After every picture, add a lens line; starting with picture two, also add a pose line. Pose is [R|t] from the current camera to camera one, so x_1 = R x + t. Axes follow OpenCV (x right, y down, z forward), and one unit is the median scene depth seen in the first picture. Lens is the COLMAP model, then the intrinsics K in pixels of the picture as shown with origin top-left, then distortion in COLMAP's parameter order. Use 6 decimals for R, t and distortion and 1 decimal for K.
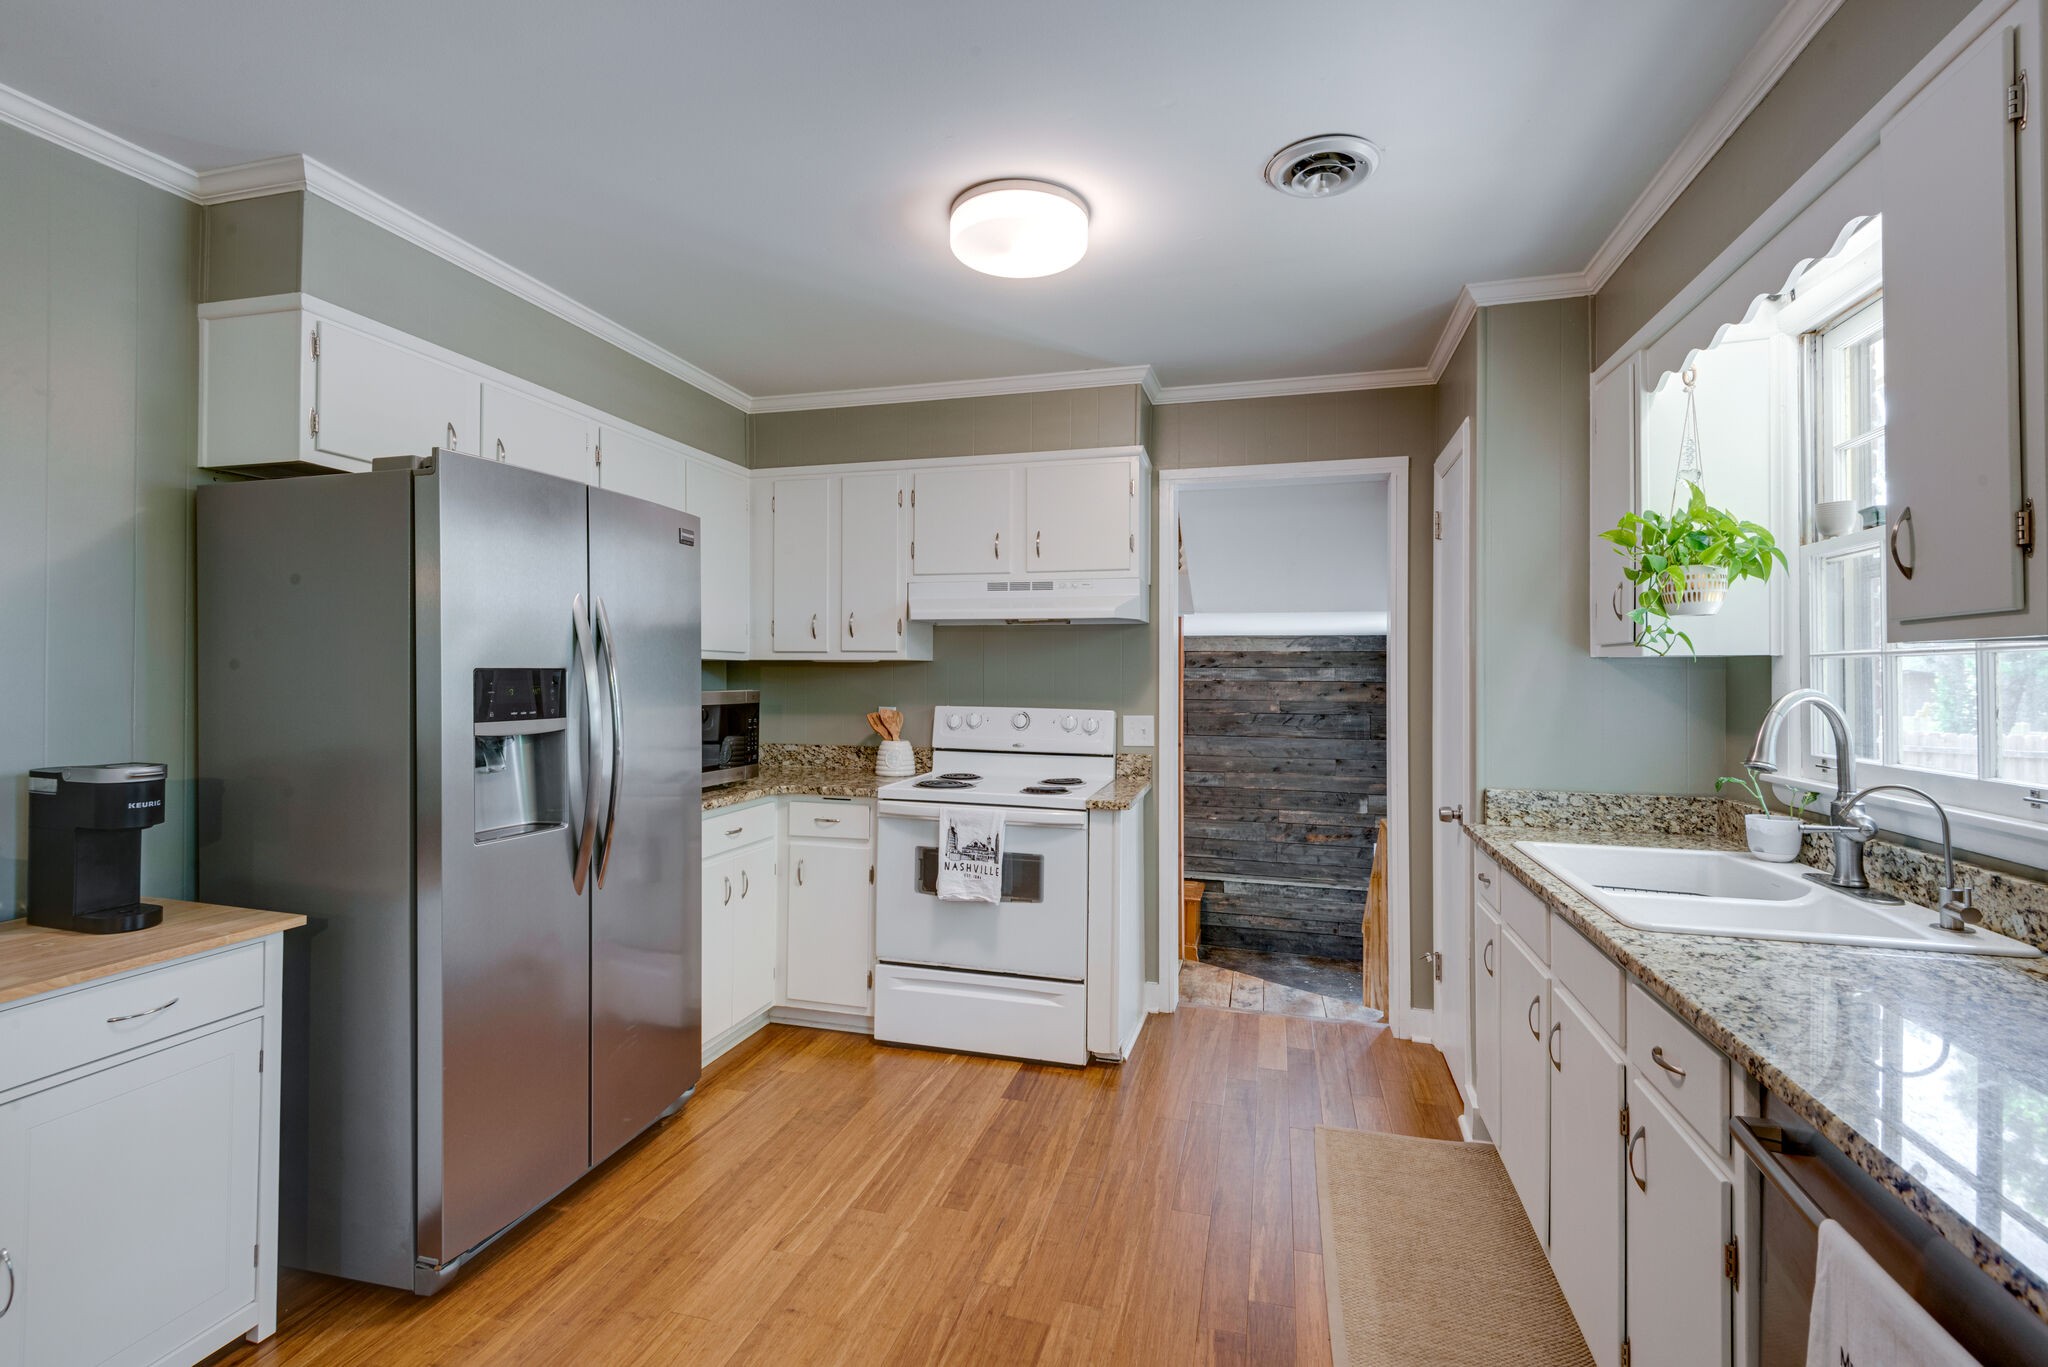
lens RADIAL K [[932.7, 0, 1019.2], [0, 932.7, 673.2], [0, 0, 1]] dist [0.013103, -0.008947]
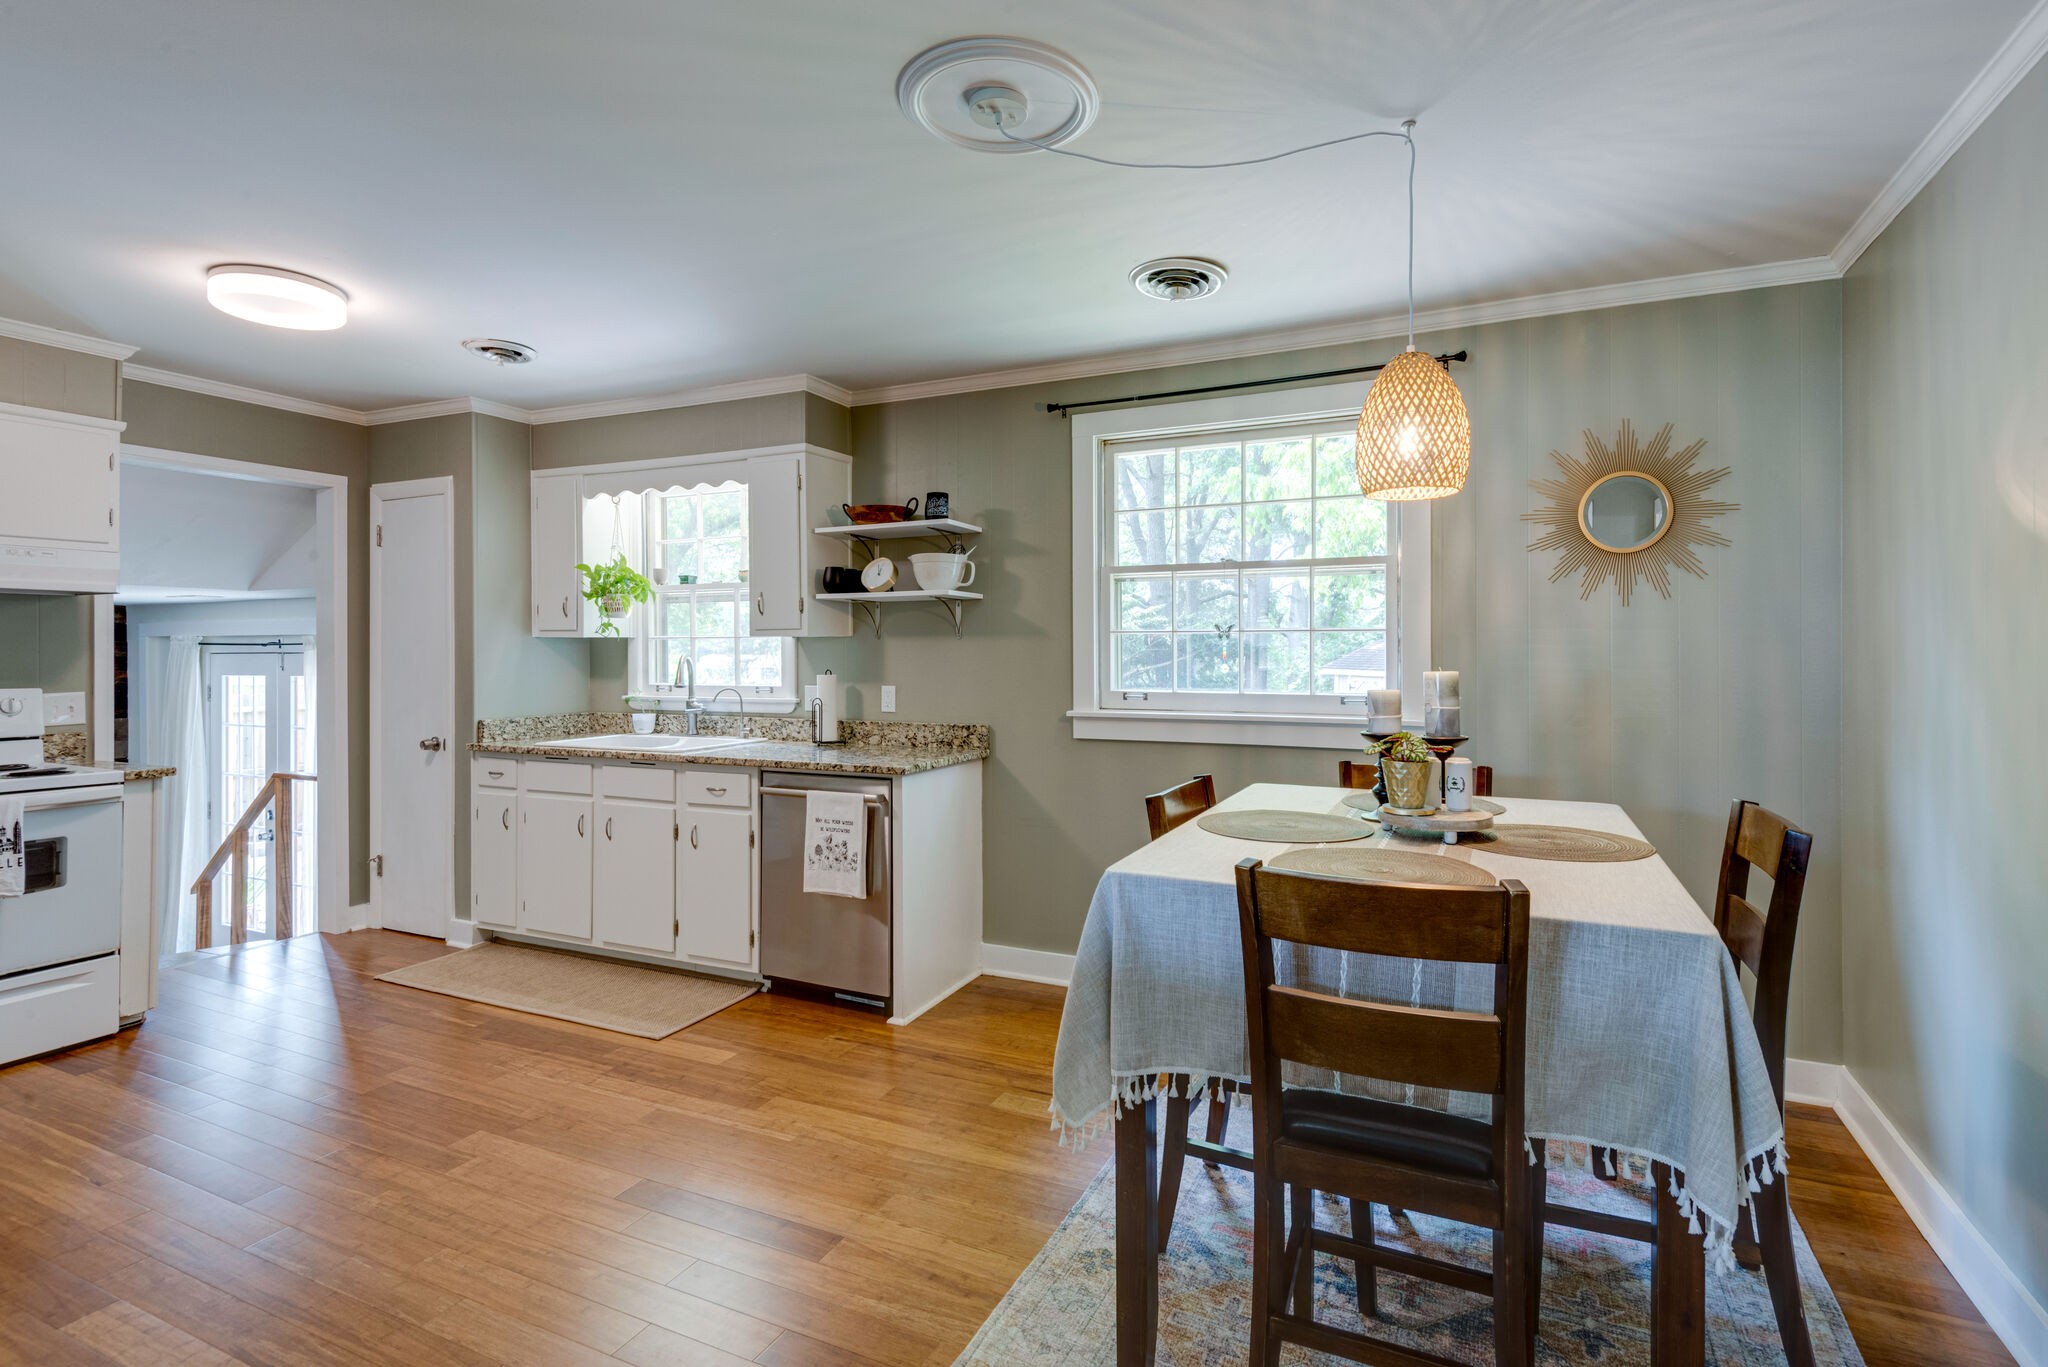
lens RADIAL K [[996.1, 0, 1045.3], [0, 996.1, 659.4], [0, 0, 1]] dist [0.031800, -0.002789]
pose [[0.155358, -0.015987, 0.987729, -1.045385], [0.001846, 0.999872, 0.015893, -0.004138], [-0.987857, -0.000646, 0.155367, -0.205734]]
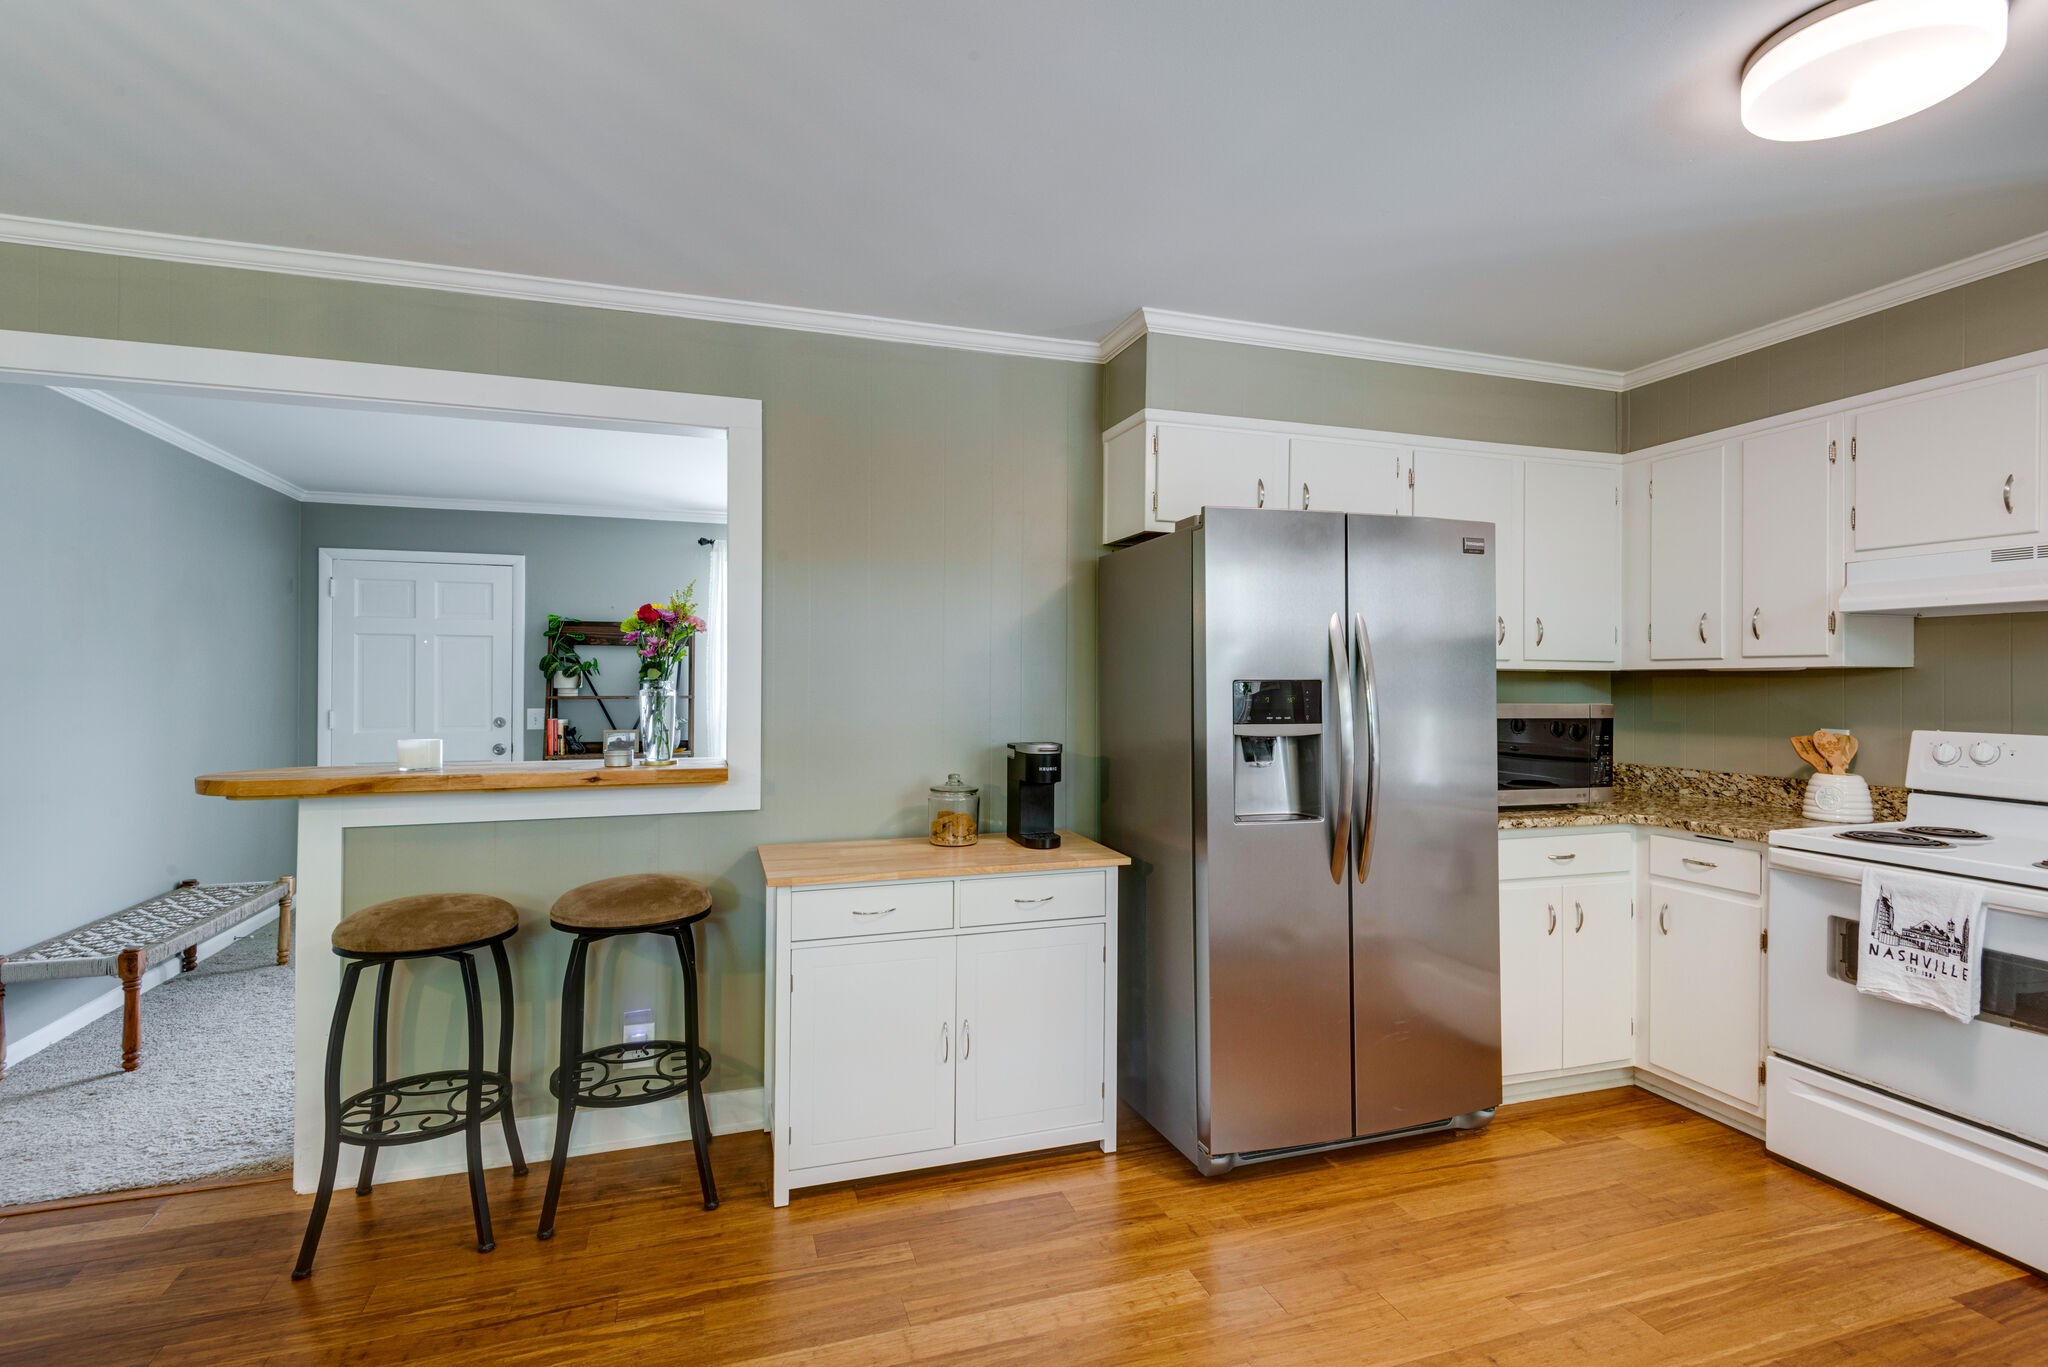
lens RADIAL K [[932.7, 0, 1037.6], [0, 932.7, 685.1], [0, 0, 1]] dist [0.013103, -0.008947]
pose [[0.572839, -0.002274, -0.819665, 0.178822], [0.000450, 0.999997, -0.002459, 0.002830], [0.819668, 0.001040, 0.572839, 0.056709]]
